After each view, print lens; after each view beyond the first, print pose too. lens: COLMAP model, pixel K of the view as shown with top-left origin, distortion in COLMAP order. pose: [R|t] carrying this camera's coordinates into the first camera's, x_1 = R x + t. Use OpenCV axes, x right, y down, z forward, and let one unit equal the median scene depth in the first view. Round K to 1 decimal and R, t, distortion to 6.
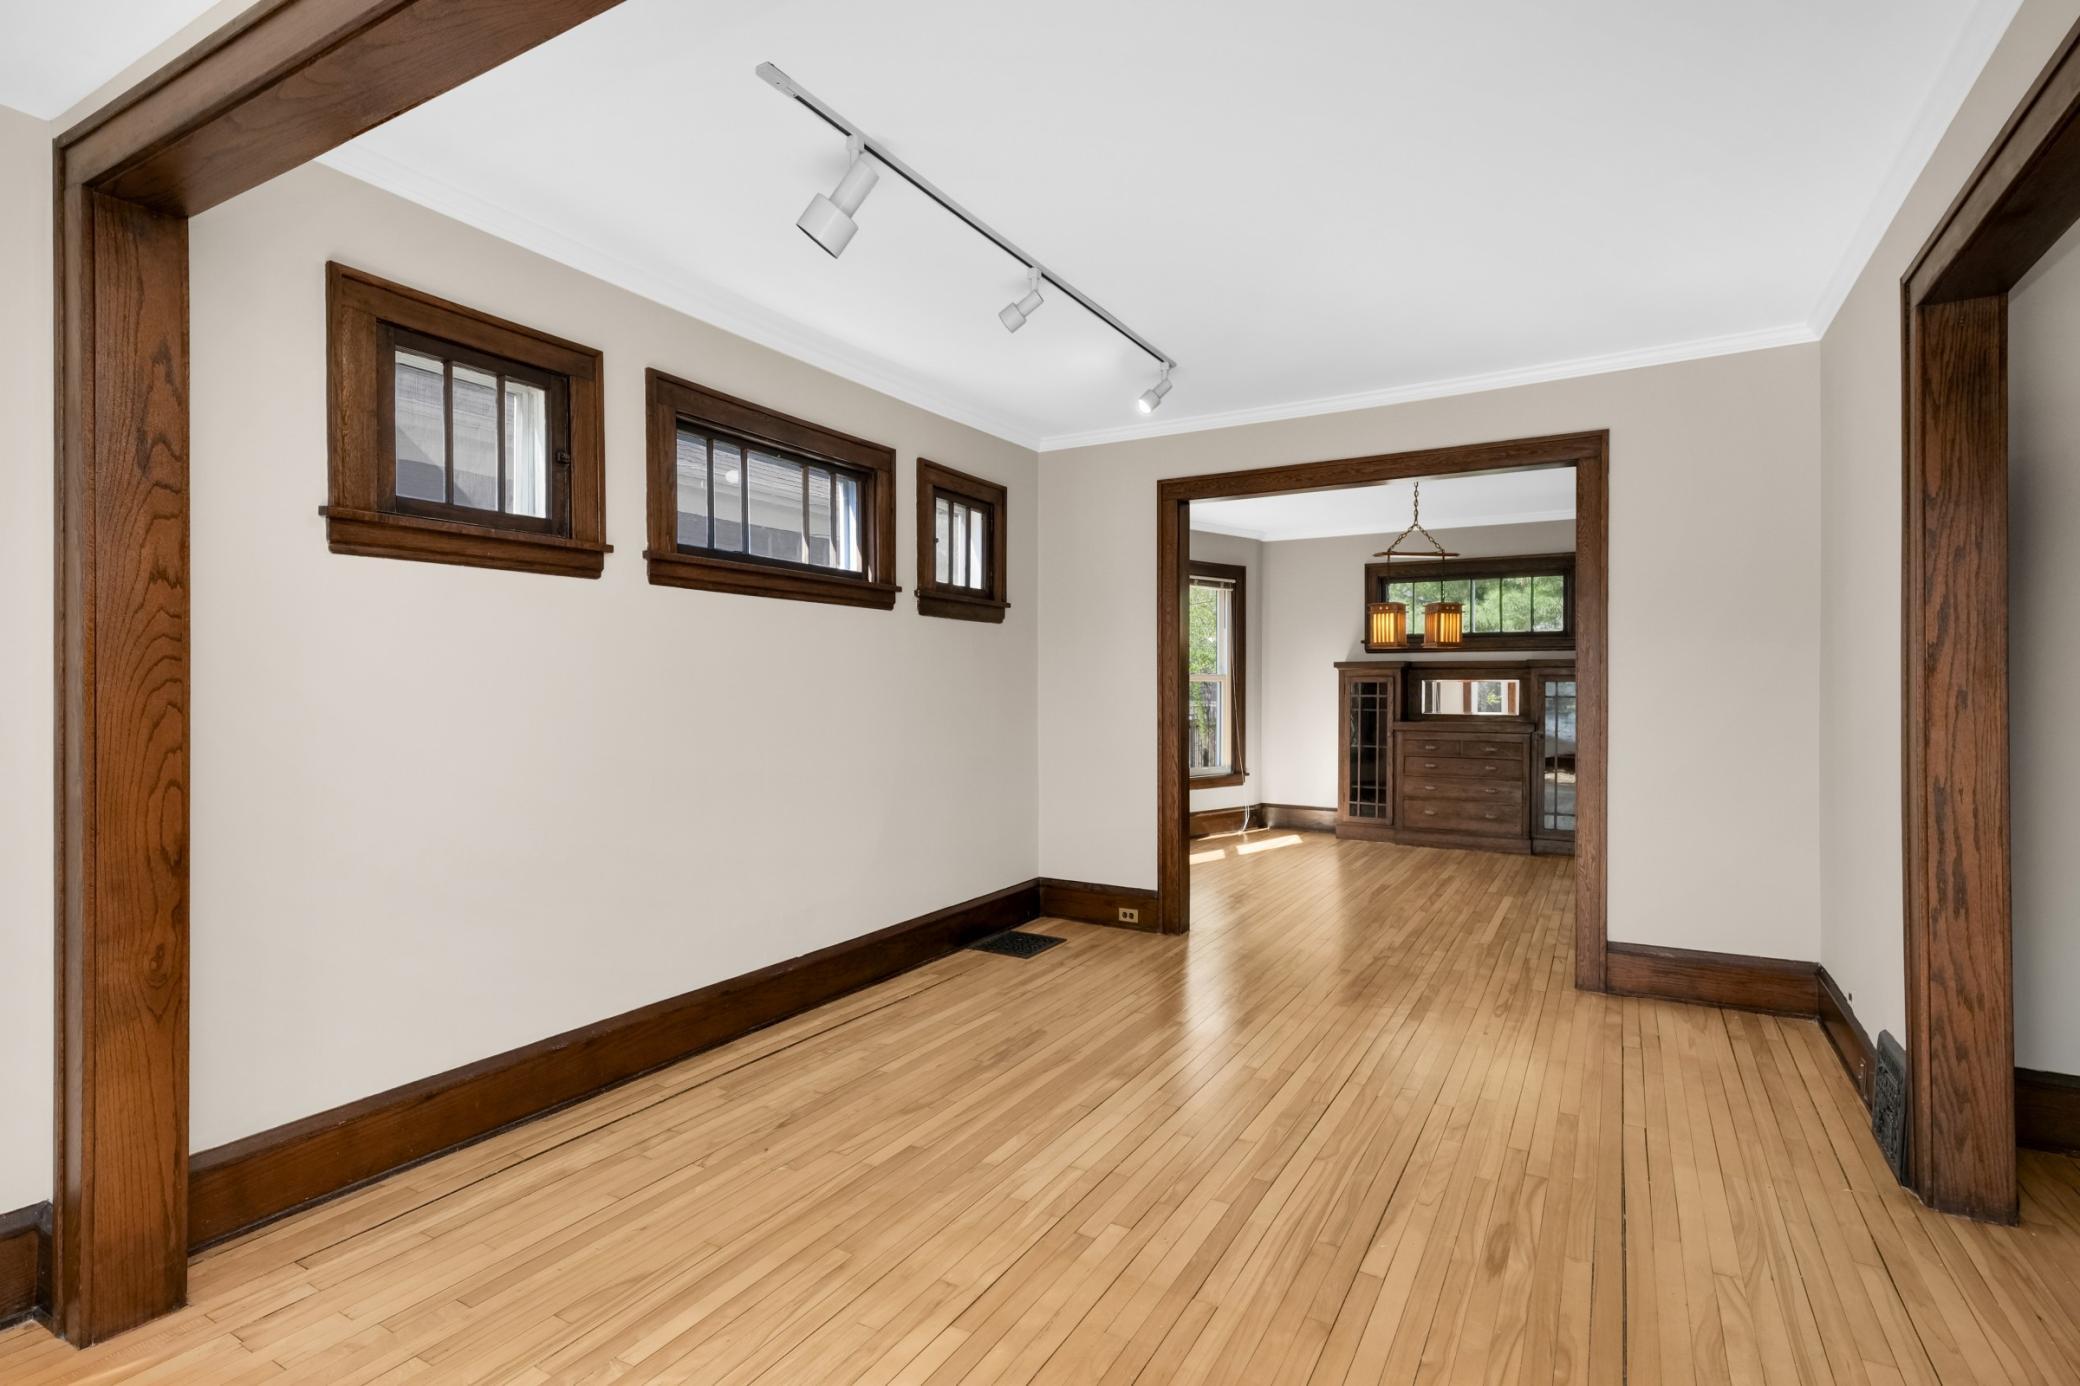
lens RADIAL K [[1011.4, 0, 1040.0], [0, 1011.4, 693.0], [0, 0, 1]] dist [0.043203, 0.000130]
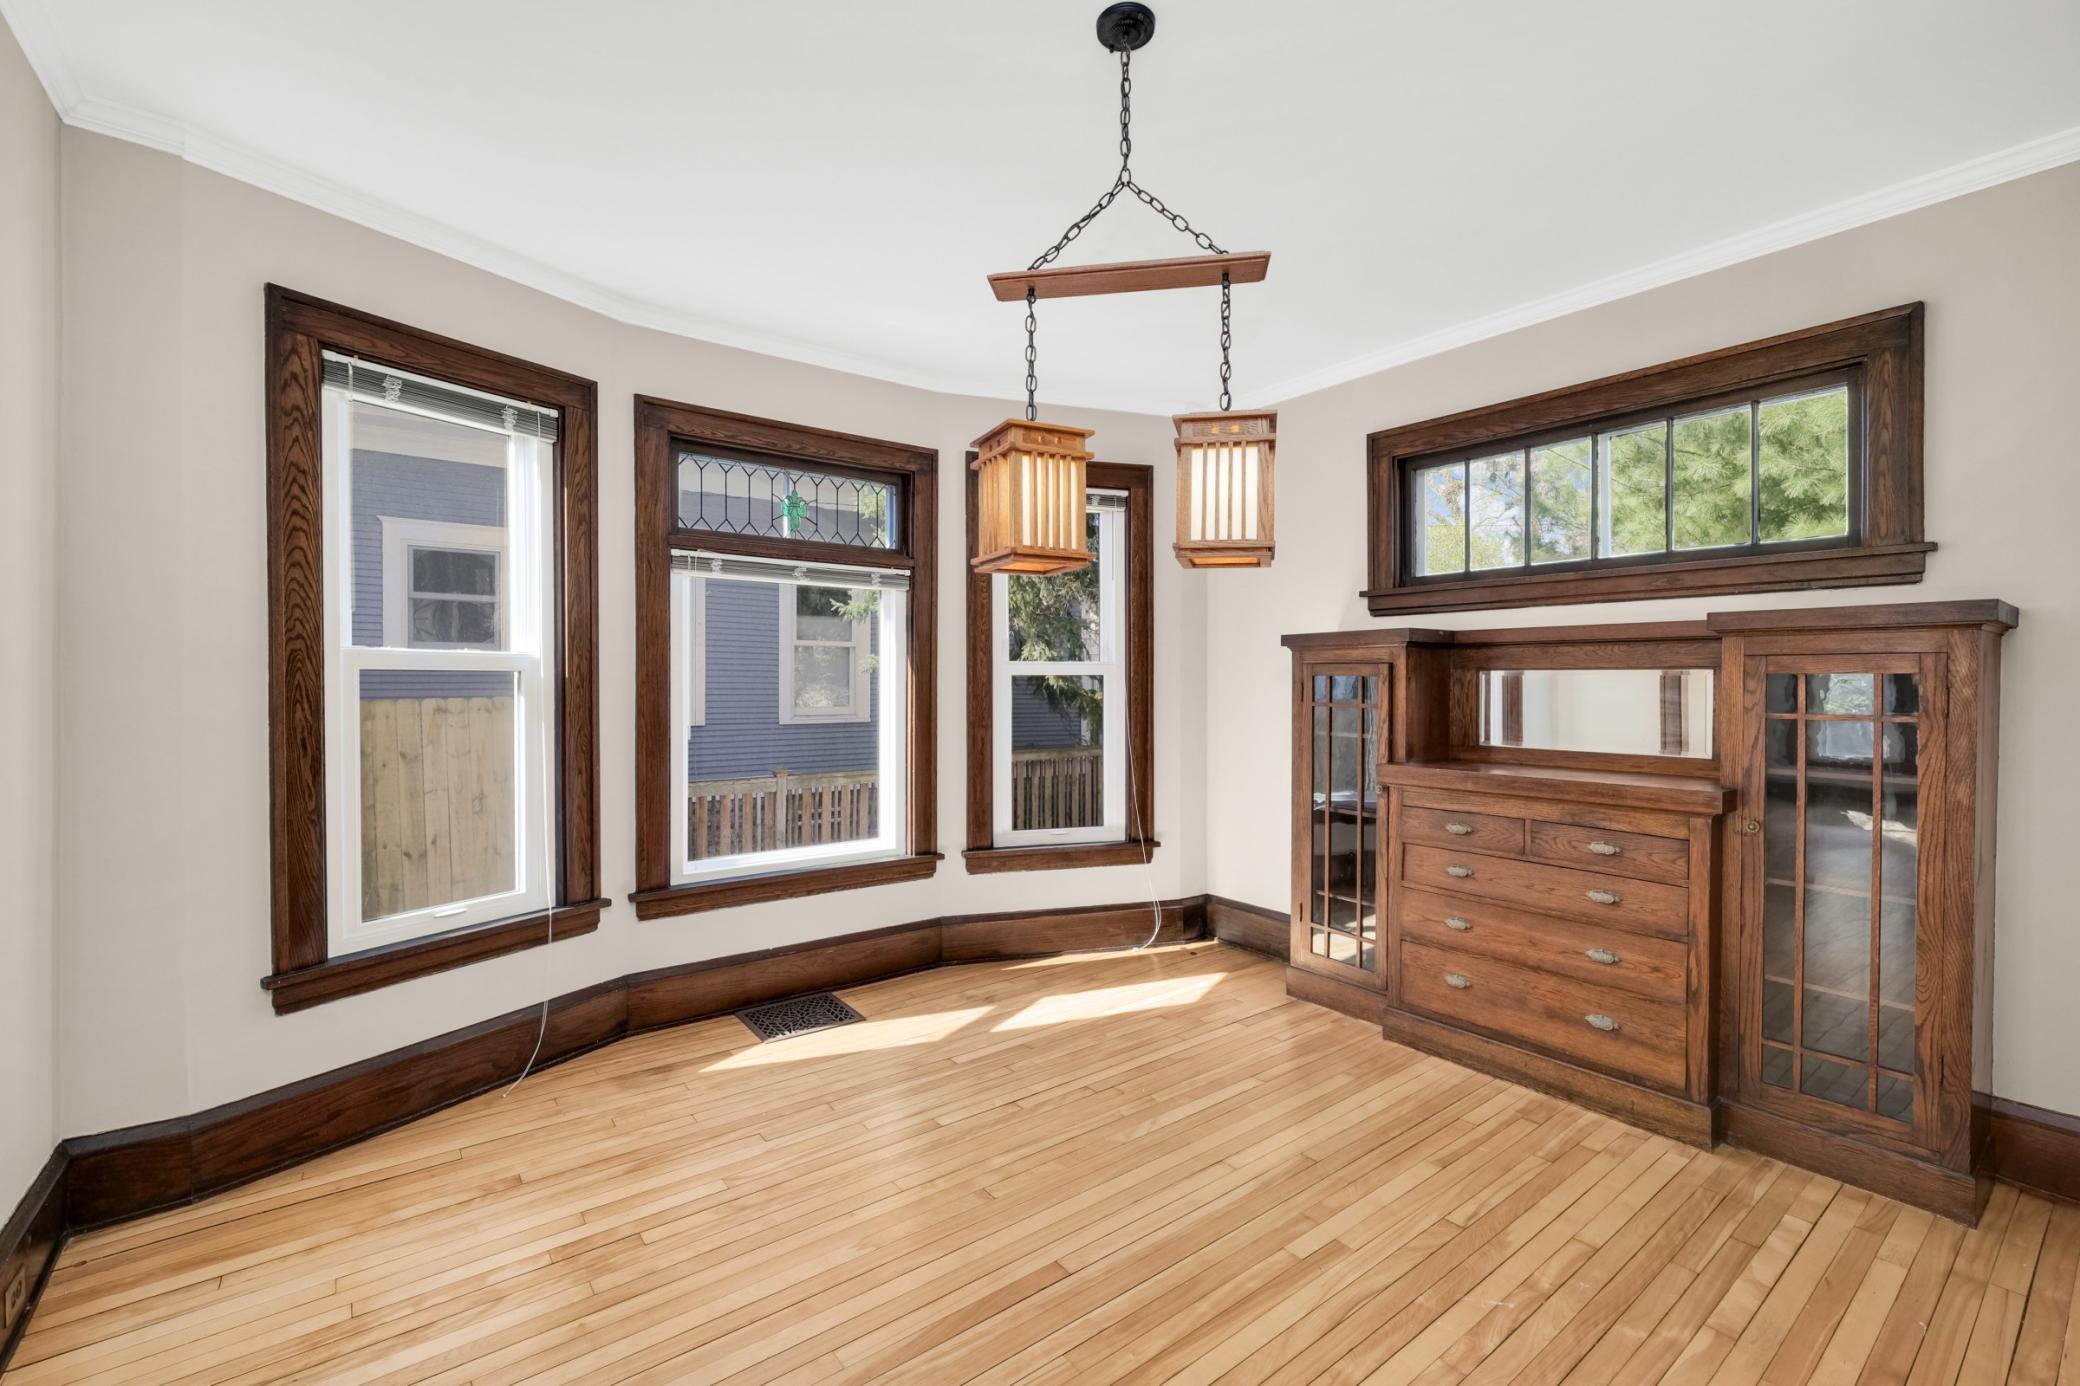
lens RADIAL K [[875.5, 0, 1040.0], [0, 875.5, 693.0], [0, 0, 1]] dist [0.008706, -0.000045]
pose [[0.919104, 0.011291, -0.393854, 0.343259], [-0.012390, 0.999923, -0.000249, -0.001029], [0.393821, 0.005109, 0.919173, 0.555388]]
